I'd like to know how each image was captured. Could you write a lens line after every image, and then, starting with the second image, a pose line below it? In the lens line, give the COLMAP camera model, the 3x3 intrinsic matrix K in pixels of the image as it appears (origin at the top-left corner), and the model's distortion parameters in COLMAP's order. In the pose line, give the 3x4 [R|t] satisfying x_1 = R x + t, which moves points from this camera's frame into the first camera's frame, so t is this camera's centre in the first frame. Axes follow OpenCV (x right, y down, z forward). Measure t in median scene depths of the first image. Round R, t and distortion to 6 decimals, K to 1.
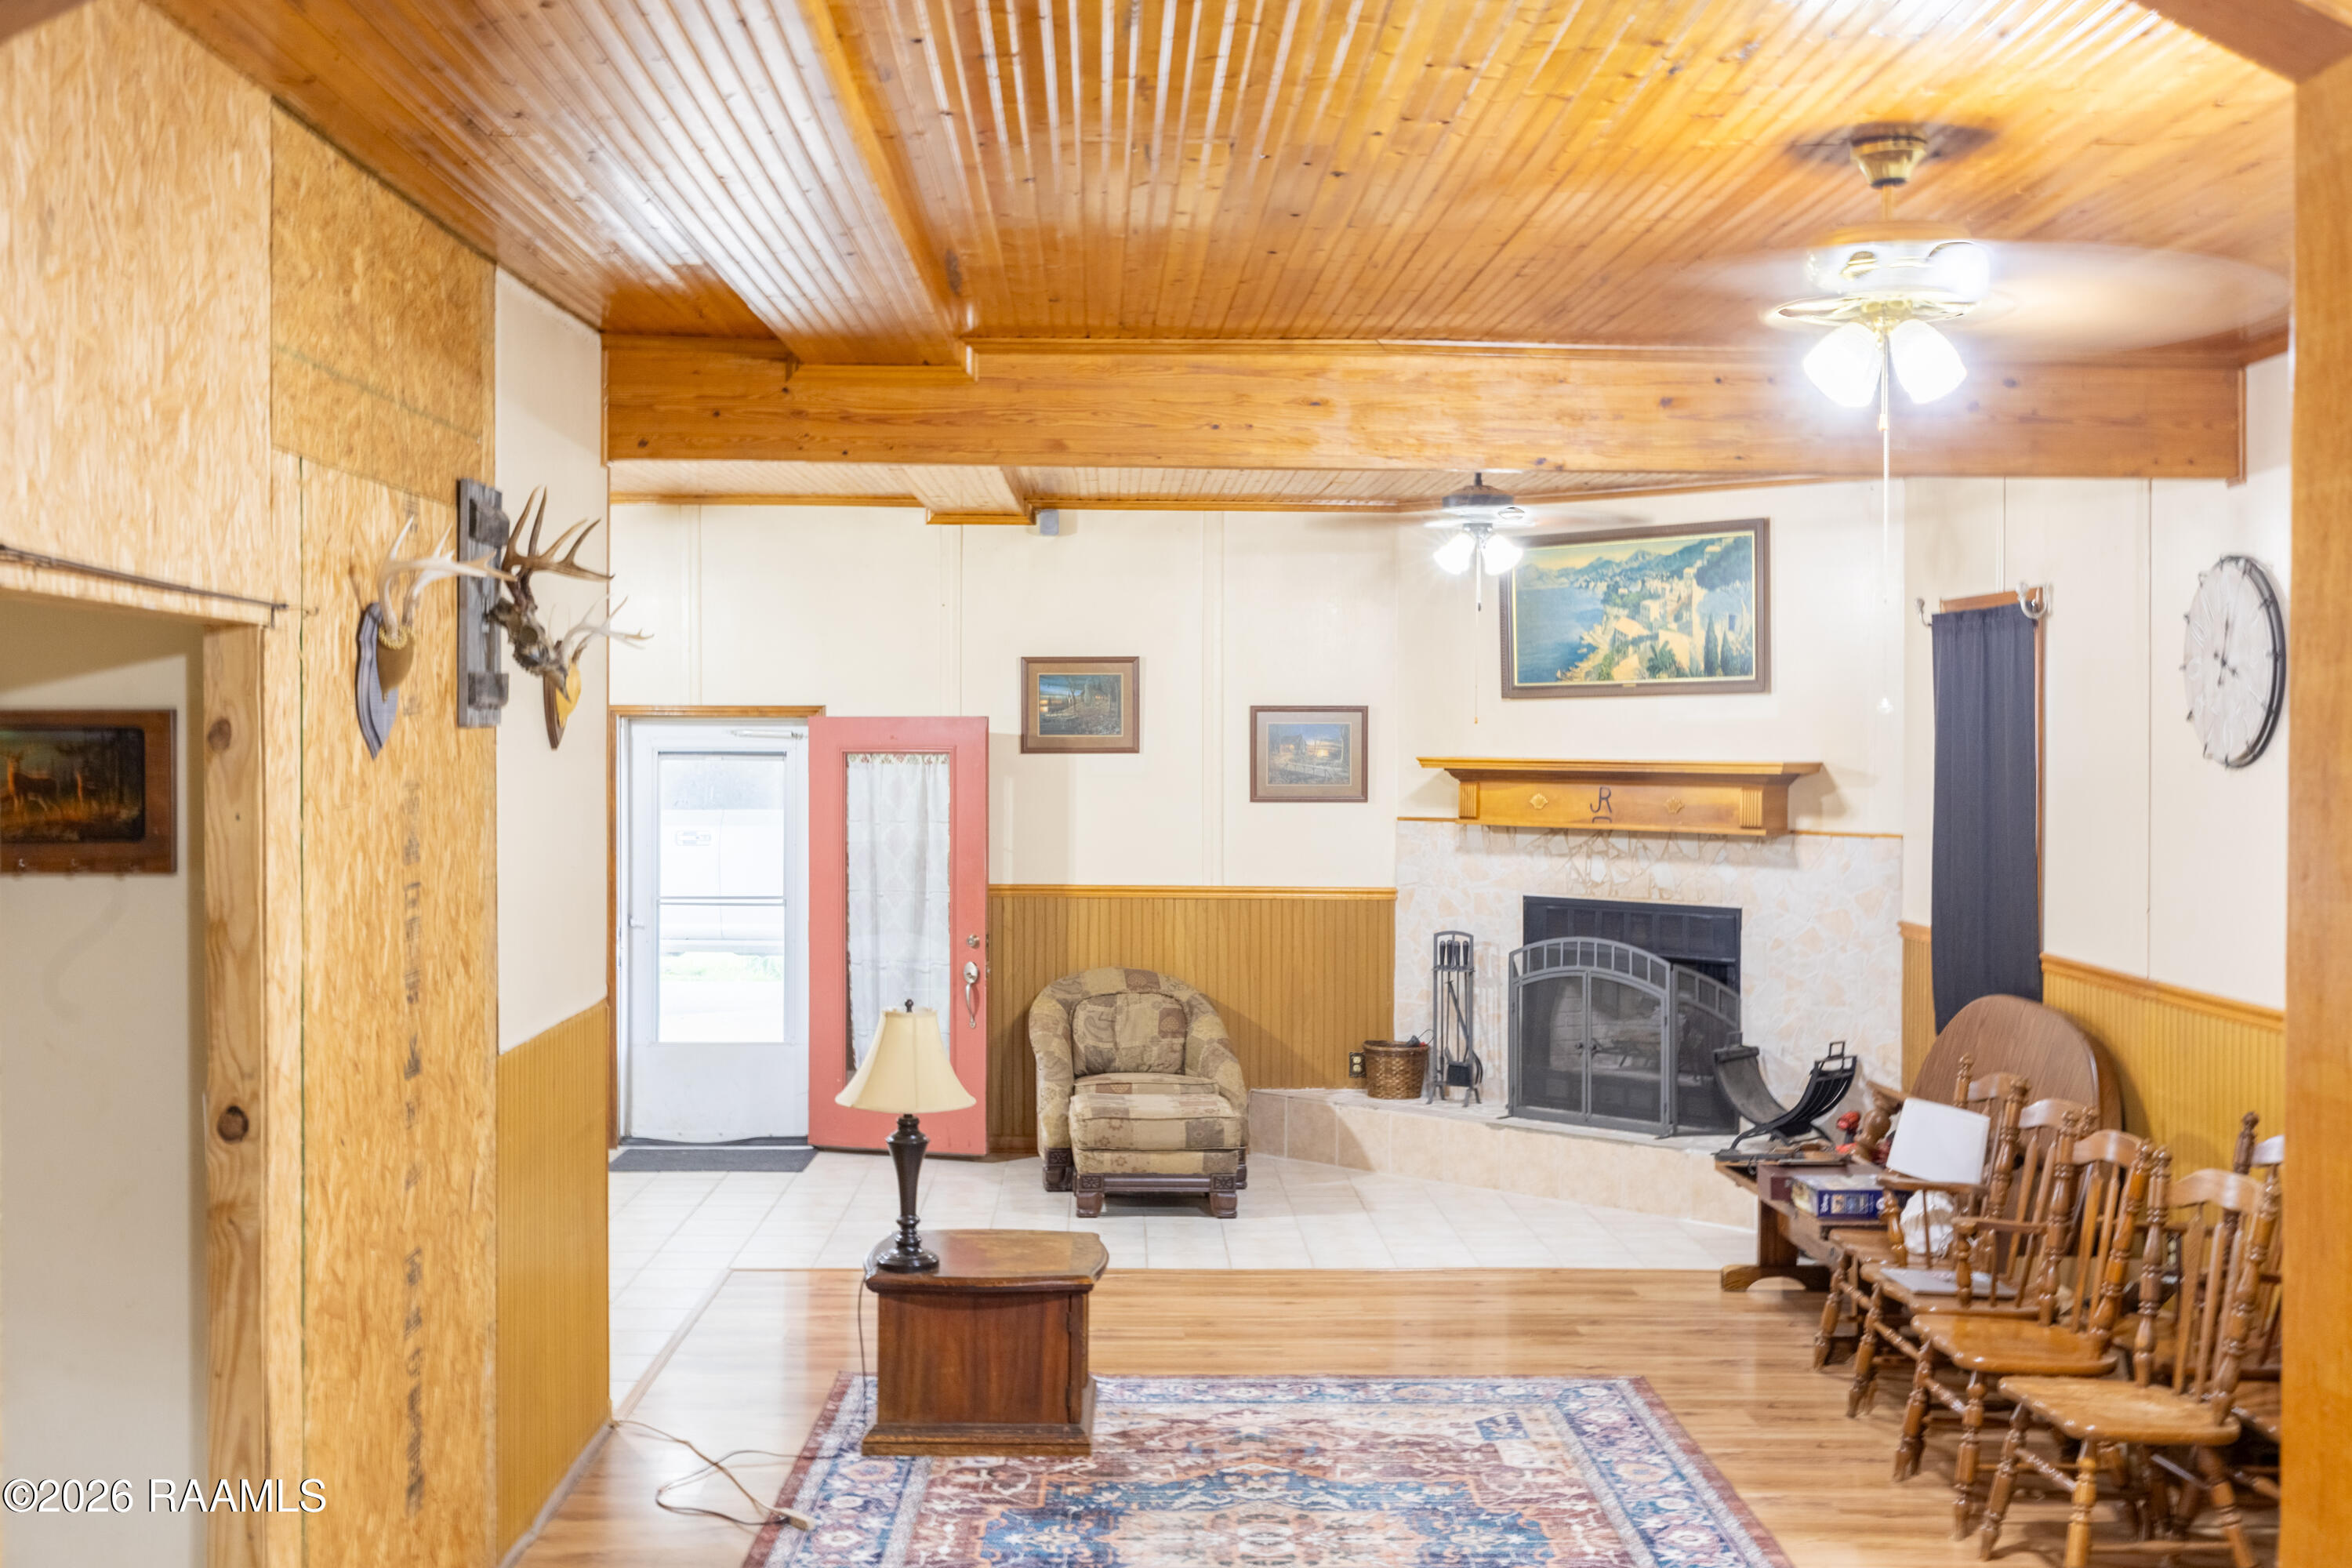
lens RADIAL K [[2496.1, 0, 1176.3], [0, 2496.1, 774.4], [0, 0, 1]] dist [0.000135, 0.000000]
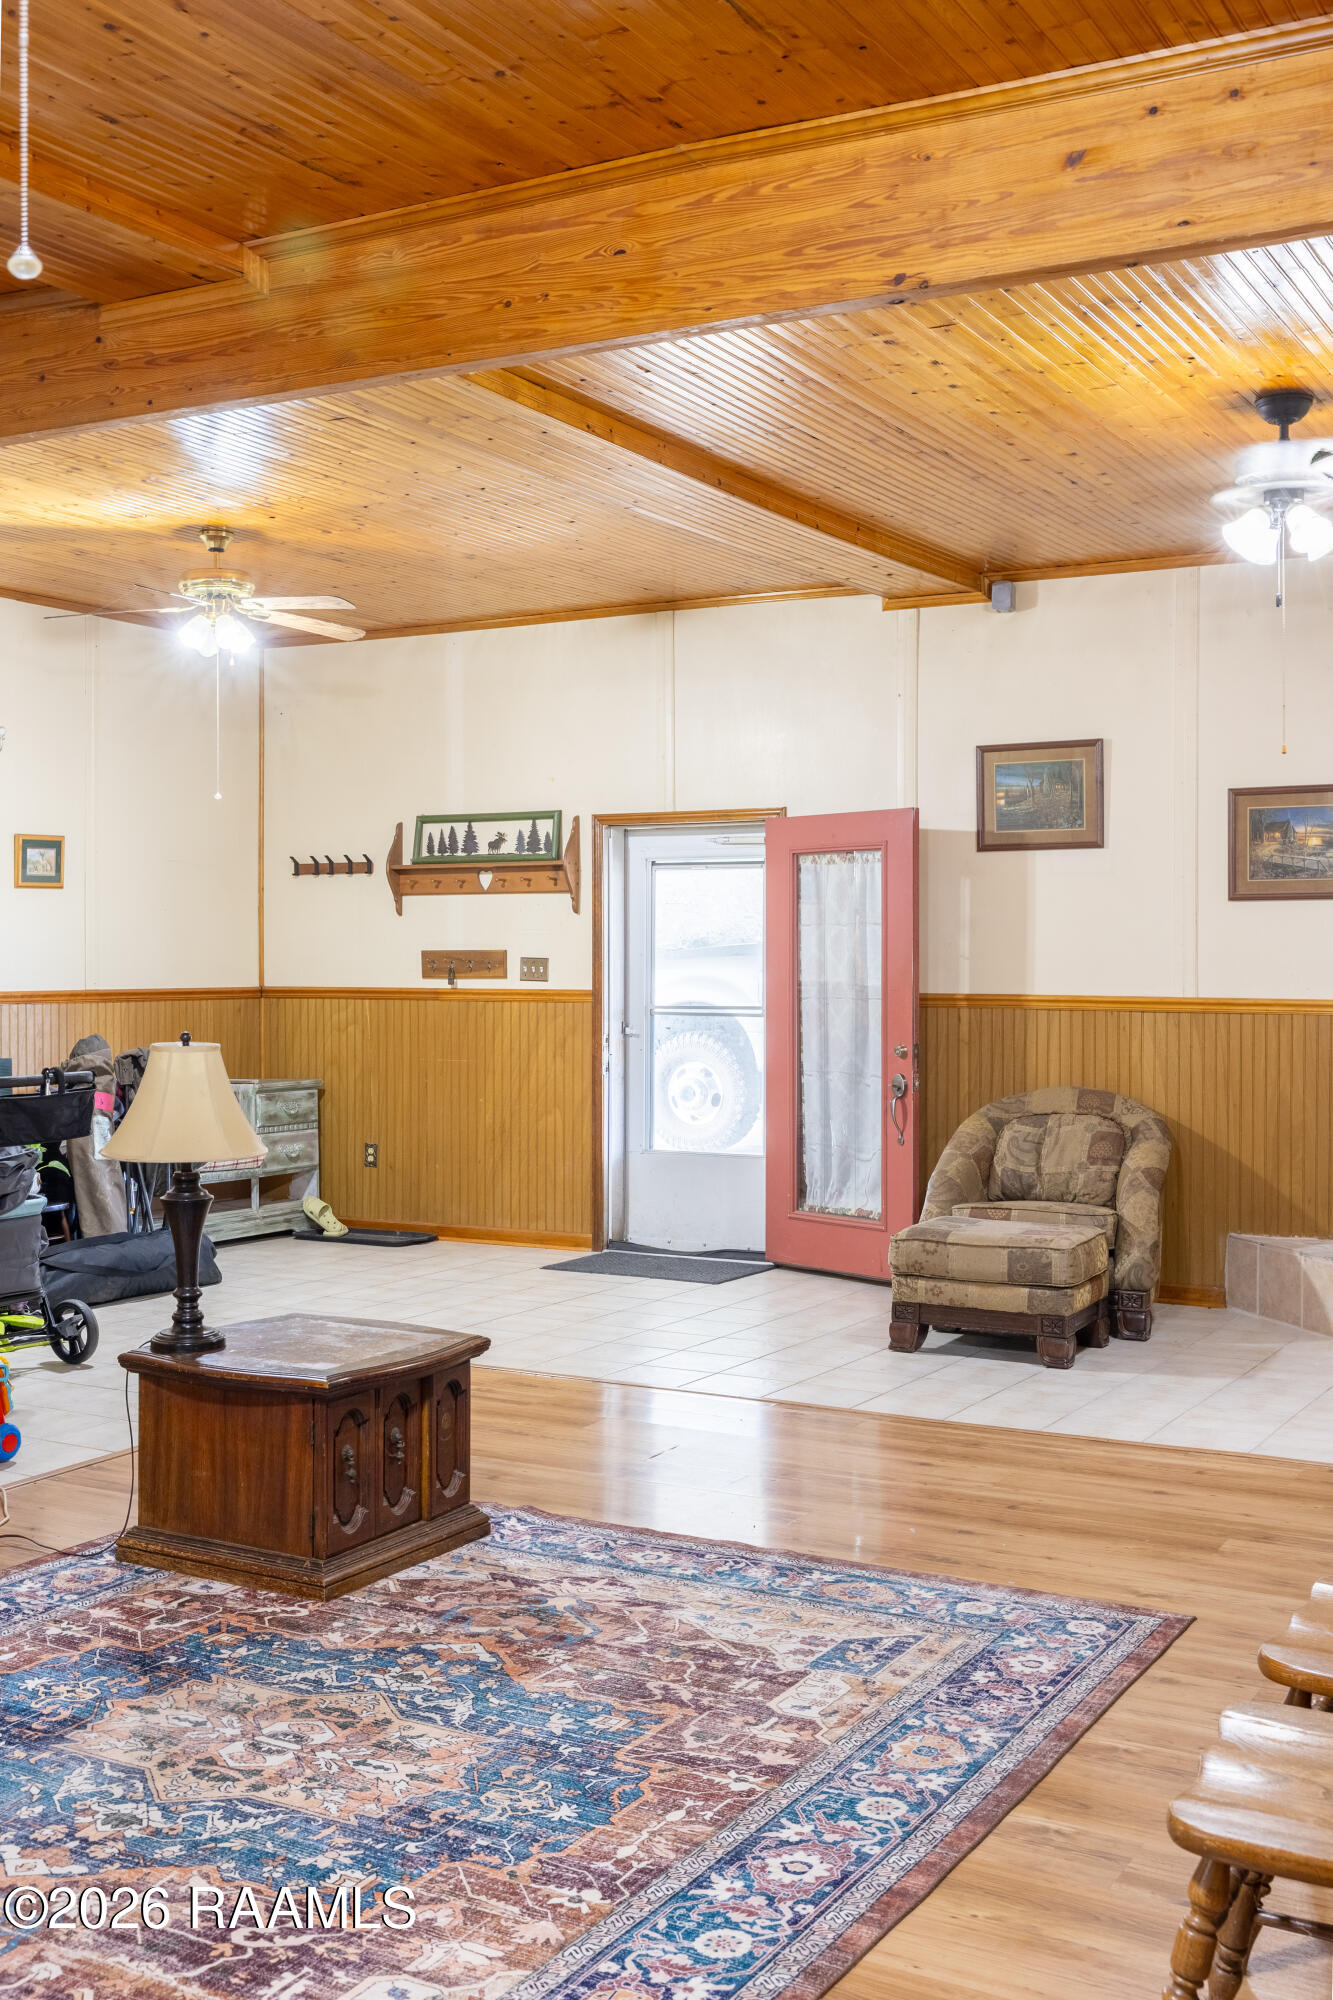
lens RADIAL K [[2093.4, 0, 665.0], [0, 2093.4, 1002.9], [0, 0, 1]] dist [-0.009435, 0.000000]
pose [[0.857132, 0.007317, -0.515045, 0.238604], [-0.006410, 0.999973, 0.003539, 0.045773], [0.515057, 0.000268, 0.857156, 0.283257]]
